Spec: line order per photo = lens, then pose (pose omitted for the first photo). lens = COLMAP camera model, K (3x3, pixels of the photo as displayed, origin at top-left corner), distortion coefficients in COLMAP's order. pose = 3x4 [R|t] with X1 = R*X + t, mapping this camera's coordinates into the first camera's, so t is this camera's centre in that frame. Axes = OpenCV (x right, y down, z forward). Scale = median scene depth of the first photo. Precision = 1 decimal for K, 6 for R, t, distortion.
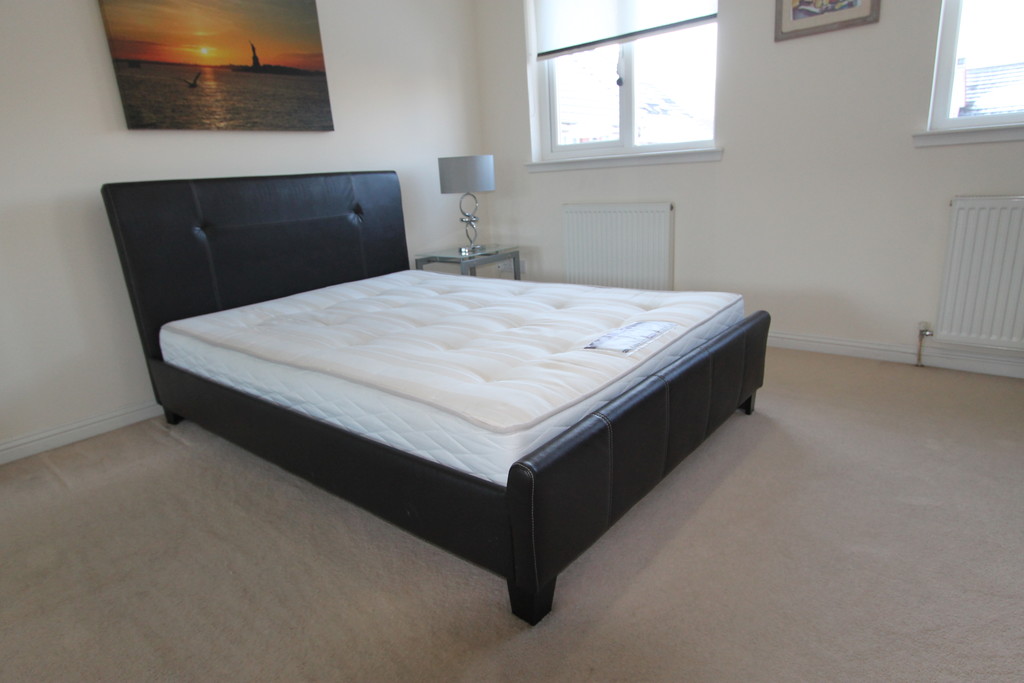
lens RADIAL K [[586.1, 0, 516.5], [0, 586.1, 339.0], [0, 0, 1]] dist [-0.021700, 0.005914]
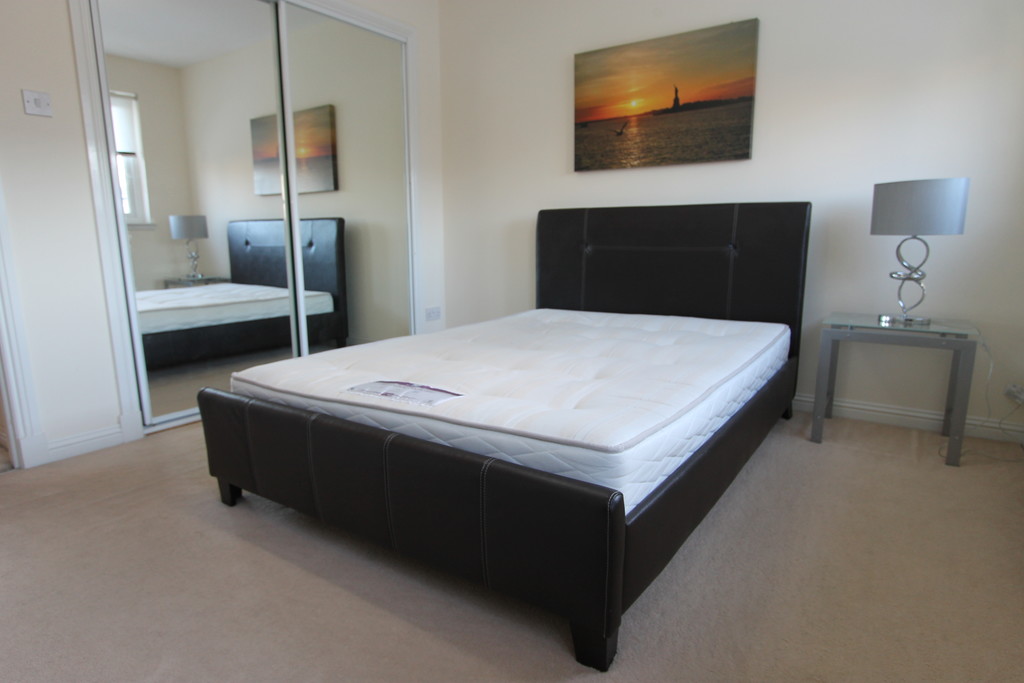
lens RADIAL K [[586.1, 0, 512.7], [0, 586.1, 344.2], [0, 0, 1]] dist [-0.021700, 0.005914]
pose [[0.091449, 0.235353, -0.967598, 0.693541], [-0.271670, 0.940708, 0.203136, -0.190142], [0.958036, 0.244291, 0.149965, 0.655719]]
